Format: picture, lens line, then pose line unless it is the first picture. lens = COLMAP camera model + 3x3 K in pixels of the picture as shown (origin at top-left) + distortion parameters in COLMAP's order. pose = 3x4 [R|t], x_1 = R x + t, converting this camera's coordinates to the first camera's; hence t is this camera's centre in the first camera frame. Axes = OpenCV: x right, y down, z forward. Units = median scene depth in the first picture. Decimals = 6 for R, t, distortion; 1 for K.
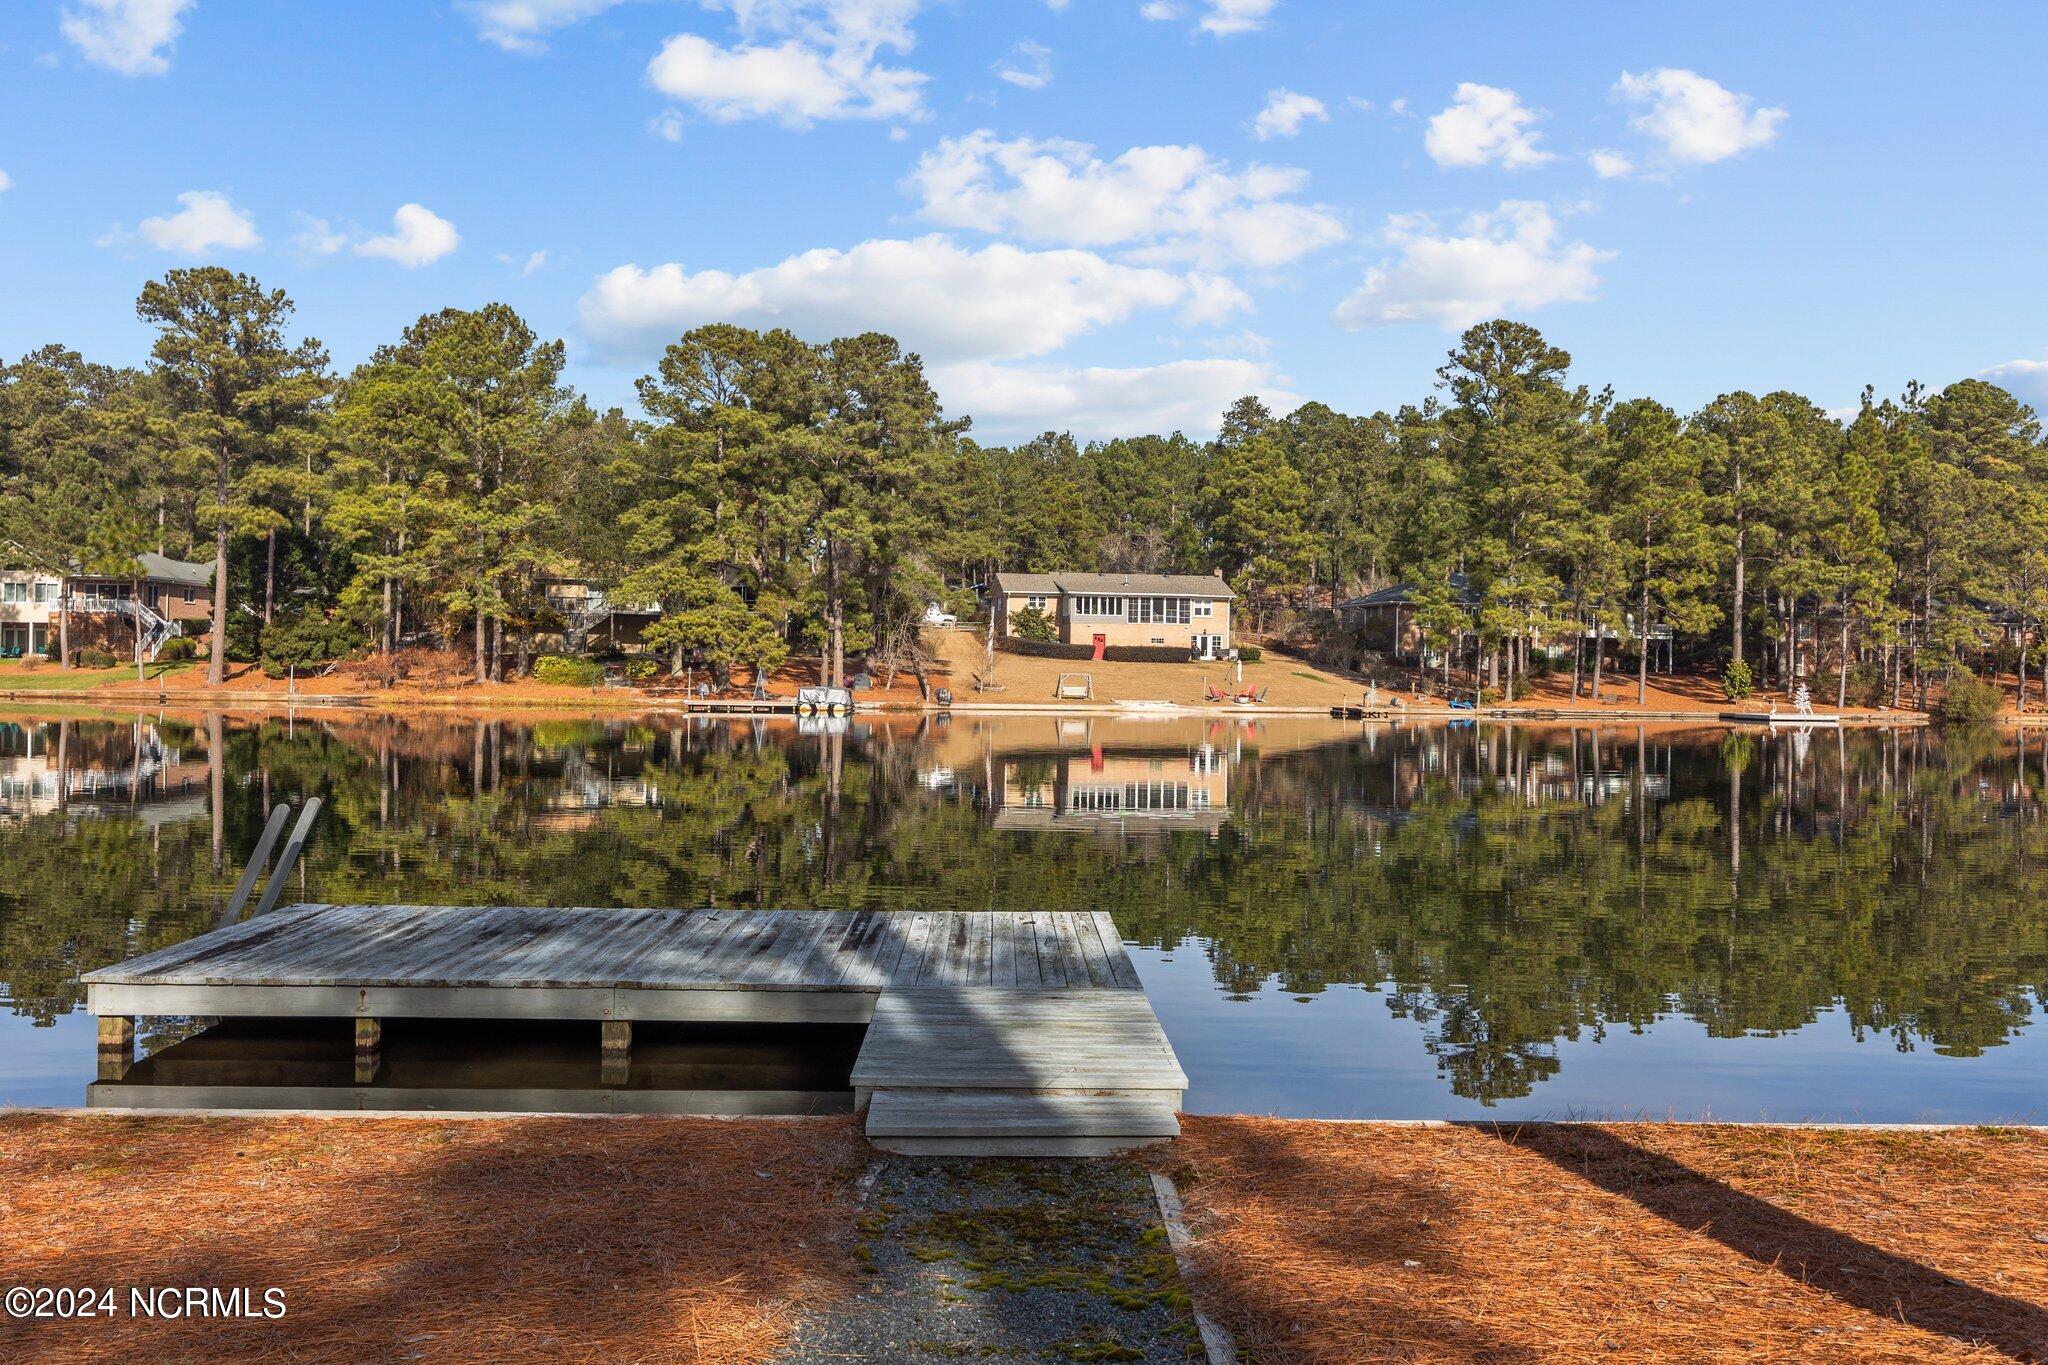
lens RADIAL K [[1702.2, 0, 998.1], [0, 1702.2, 678.6], [0, 0, 1]] dist [-0.009889, -0.000697]
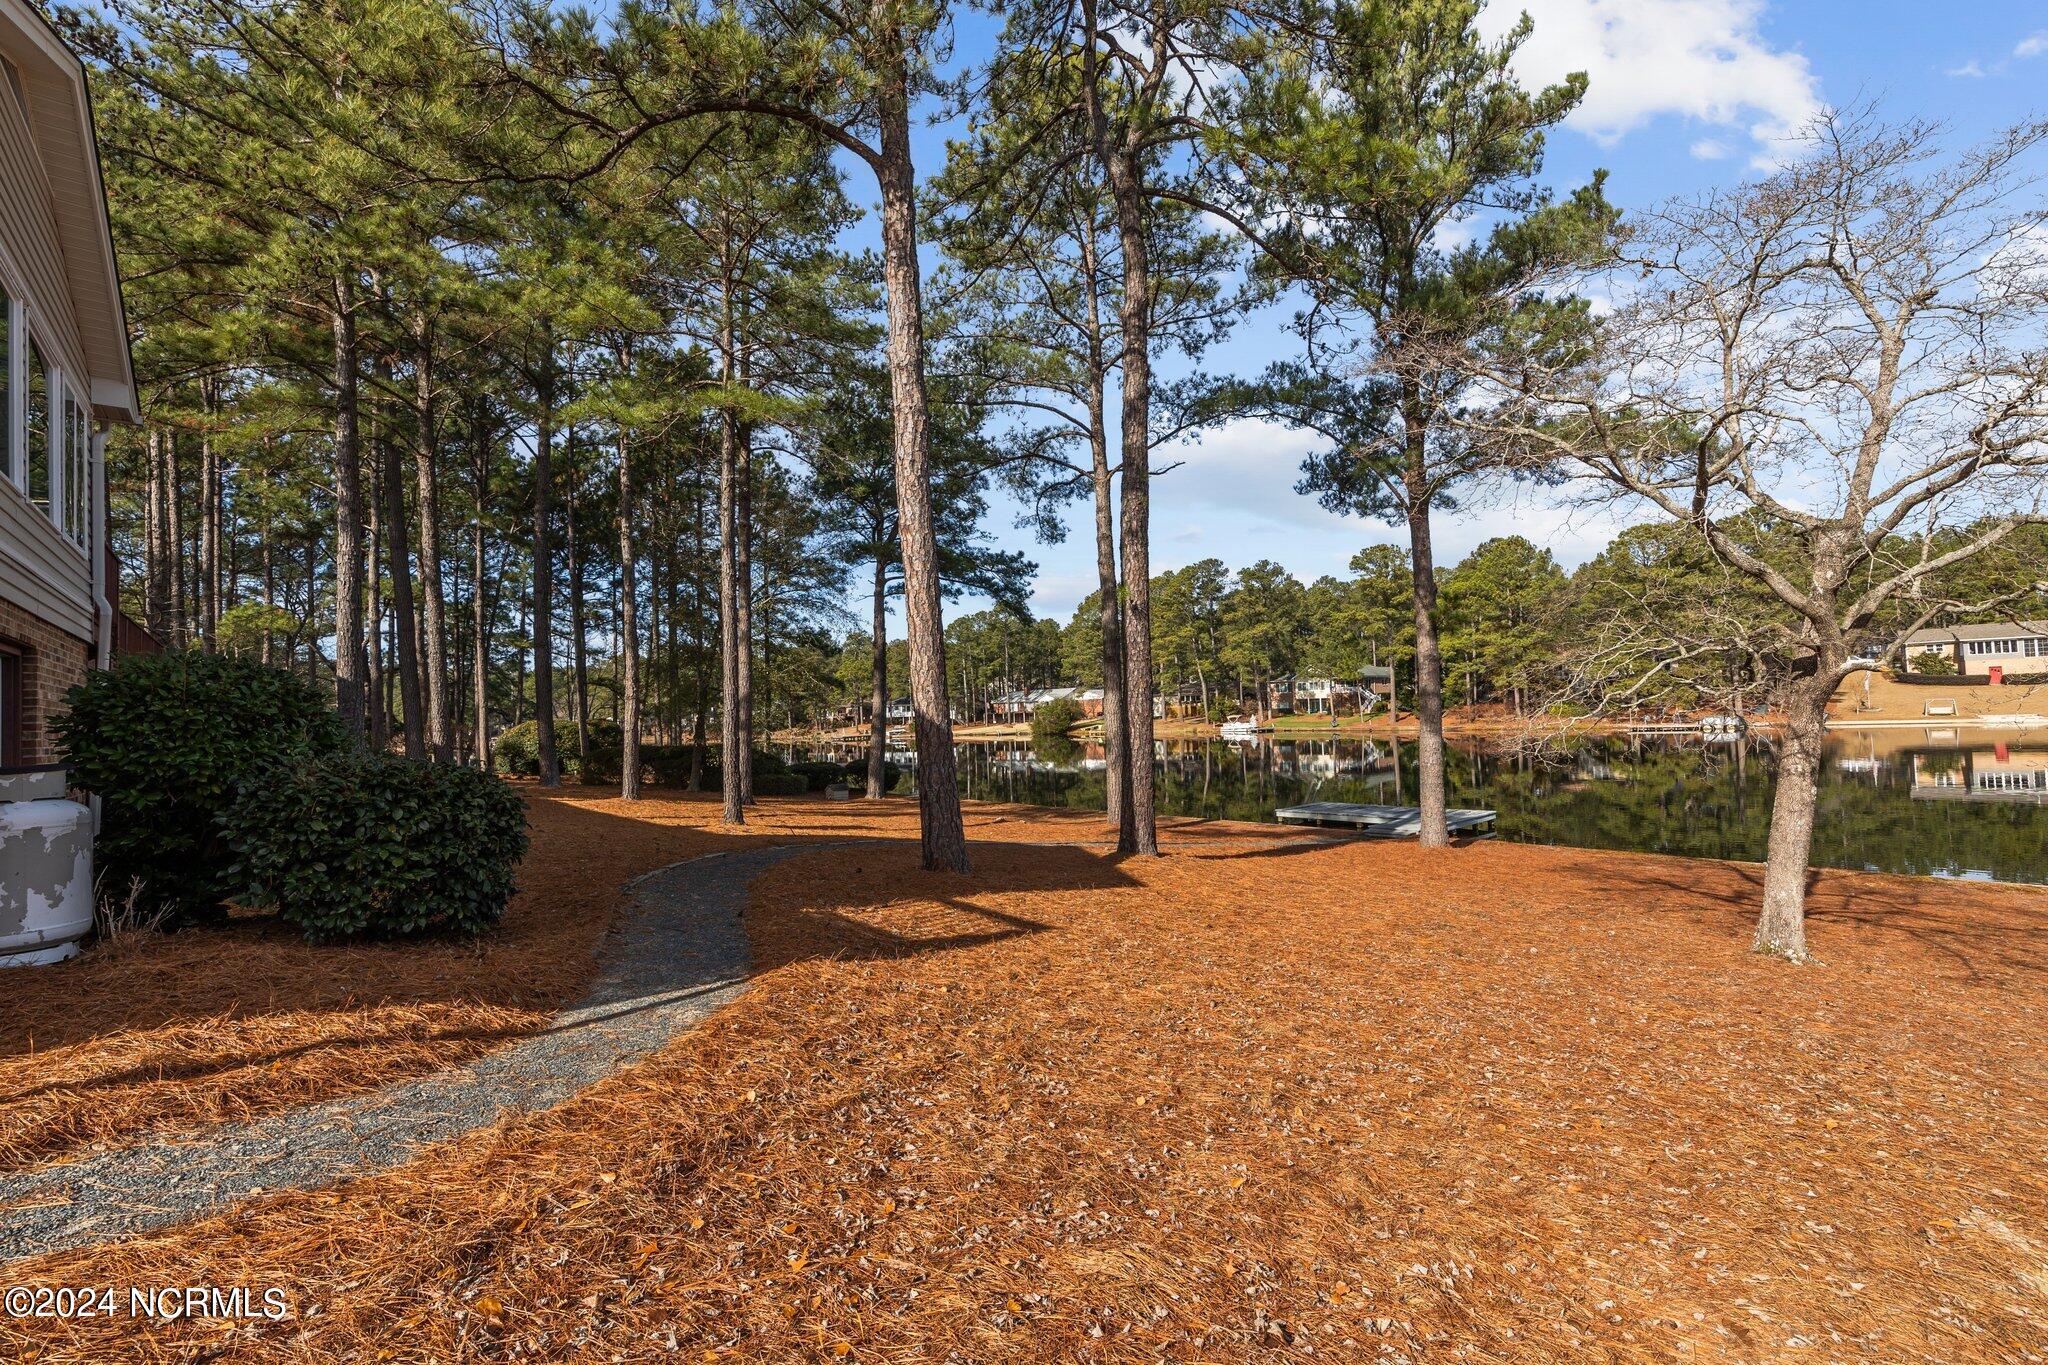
lens RADIAL K [[882.9, 0, 1024.0], [0, 882.9, 682.5], [0, 0, 1]] dist [0.002450, 0.000119]
pose [[0.654028, -0.063295, -0.753818, 0.106191], [0.041640, 0.997995, -0.047670, -0.013883], [0.755324, -0.000211, 0.655352, -0.144730]]
